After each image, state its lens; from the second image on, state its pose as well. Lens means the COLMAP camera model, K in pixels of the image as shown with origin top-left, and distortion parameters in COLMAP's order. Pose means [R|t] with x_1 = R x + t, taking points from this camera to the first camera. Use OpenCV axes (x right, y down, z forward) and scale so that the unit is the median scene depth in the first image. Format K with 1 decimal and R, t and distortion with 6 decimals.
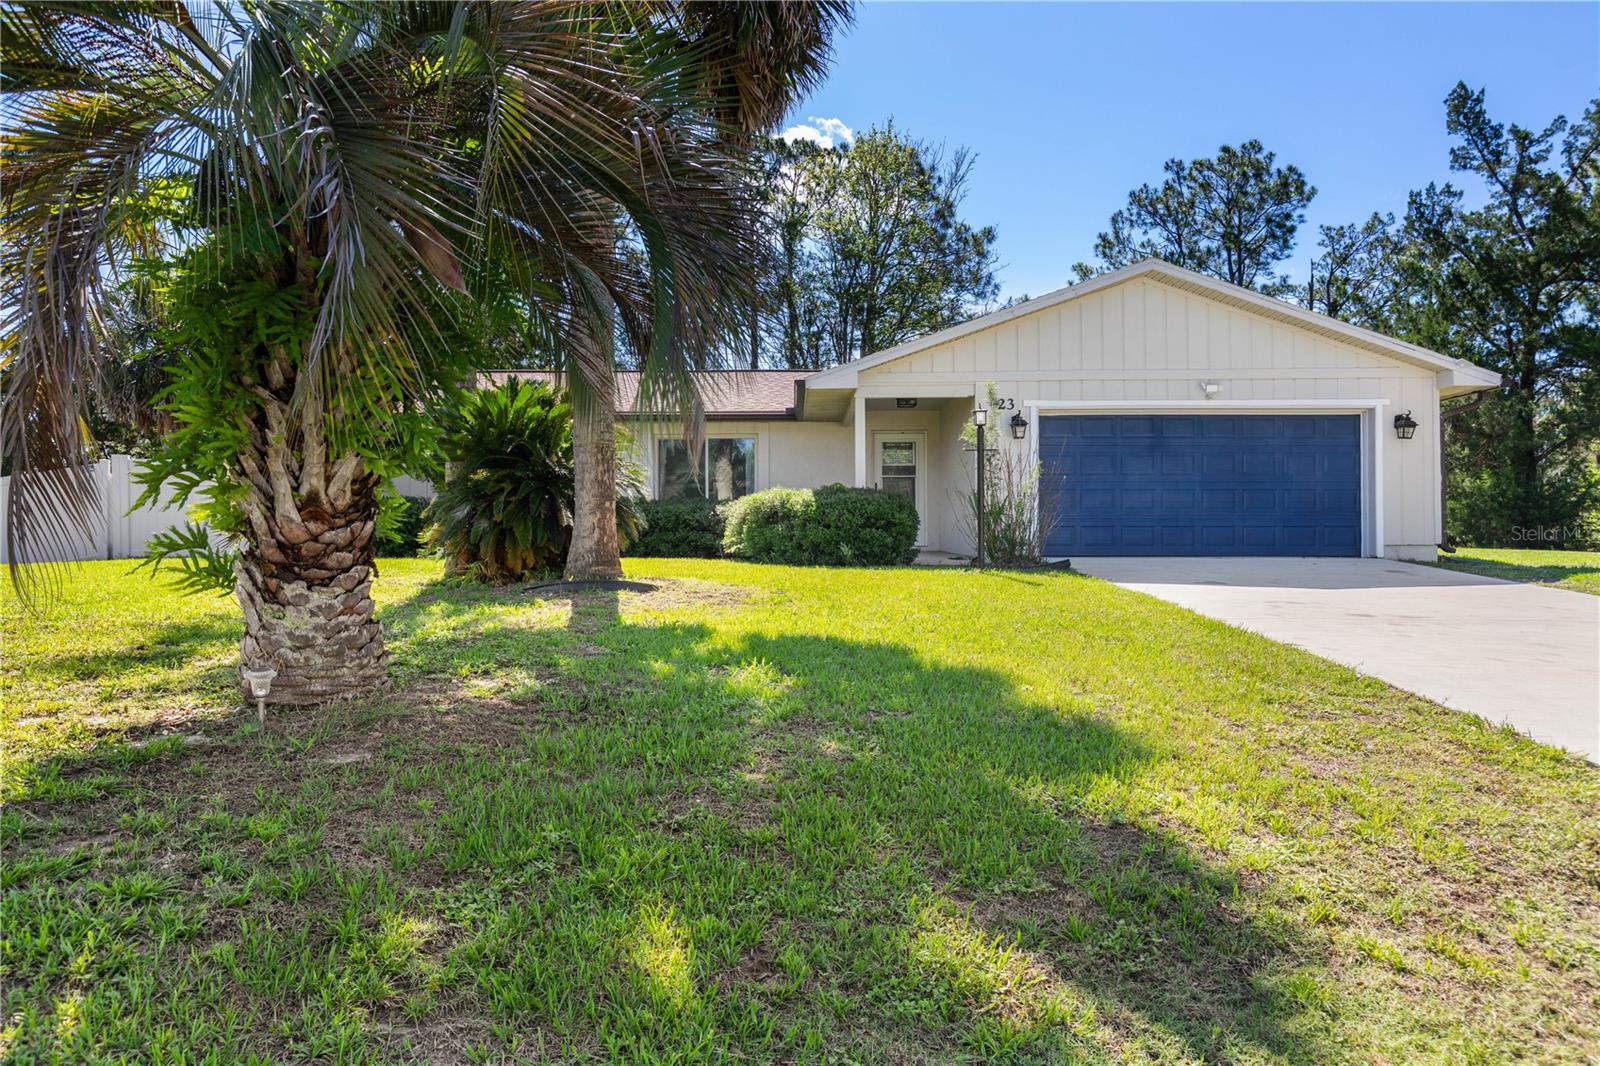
lens RADIAL K [[1022.4, 0, 800.0], [0, 1022.4, 533.0], [0, 0, 1]] dist [-0.000379, 0.000117]
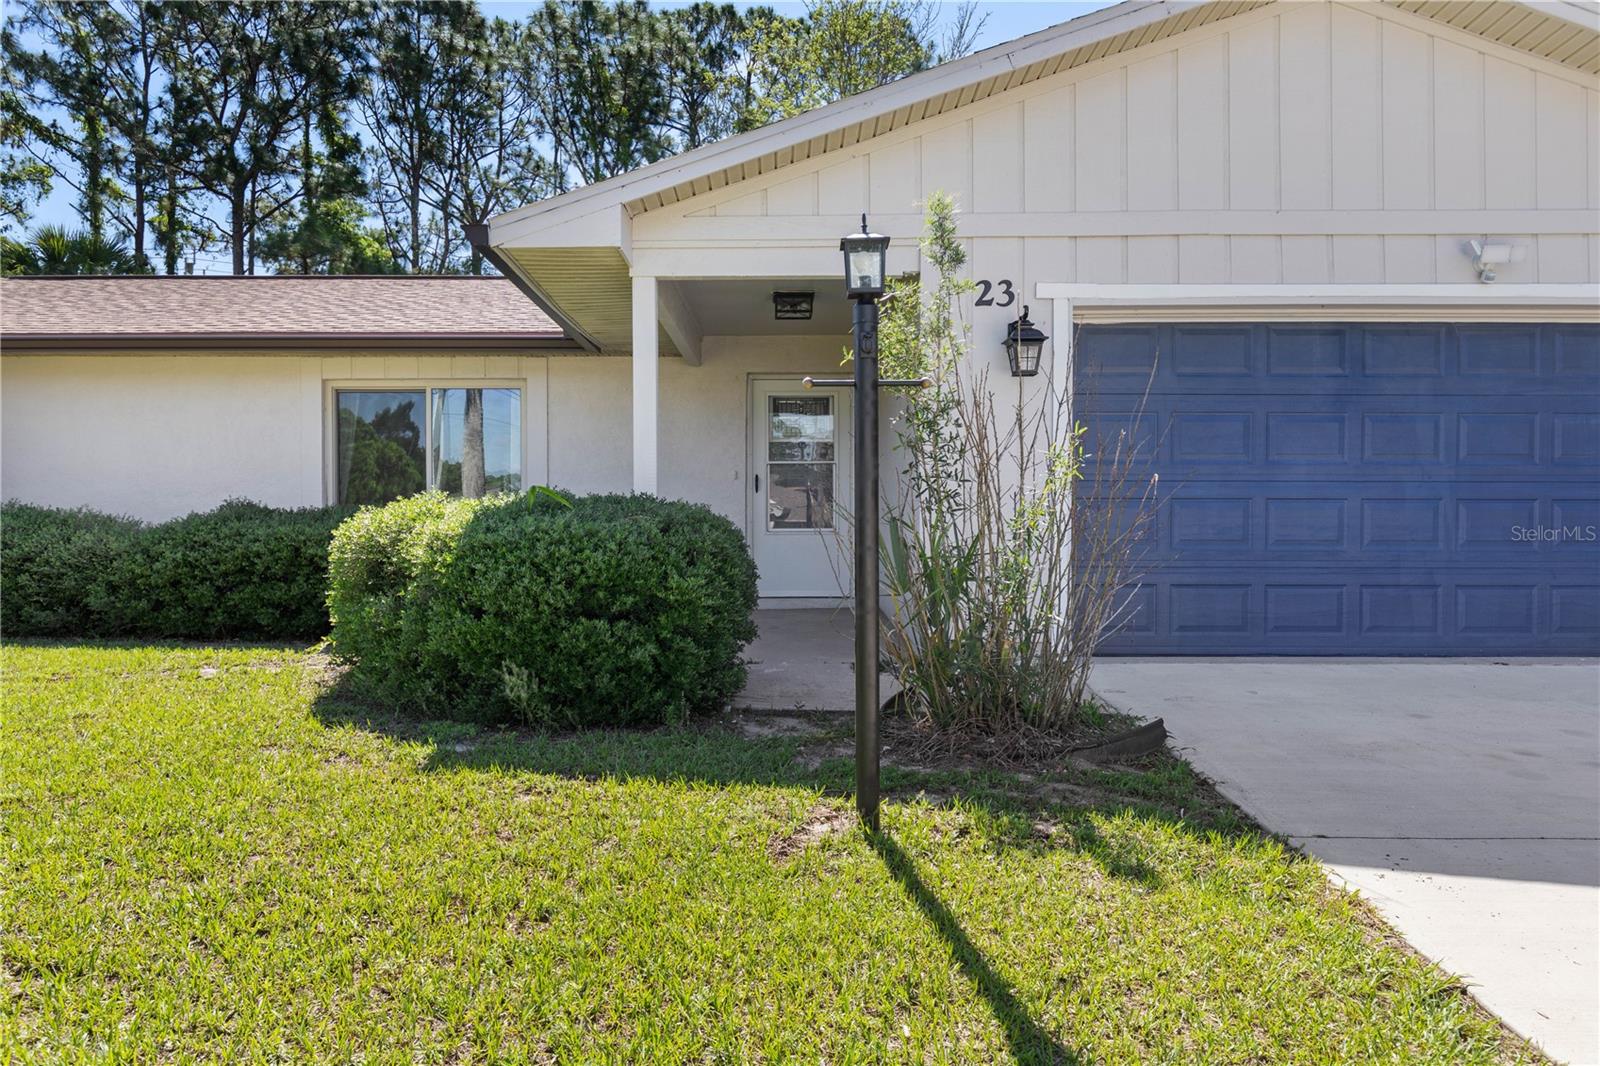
lens RADIAL K [[1151.3, 0, 800.0], [0, 1151.3, 533.0], [0, 0, 1]] dist [0.000035, -0.001055]
pose [[0.999996, 0.002720, -0.000767, 0.122421], [-0.002710, 0.999915, 0.012754, -0.034232], [0.000801, -0.012752, 0.999918, 0.528413]]
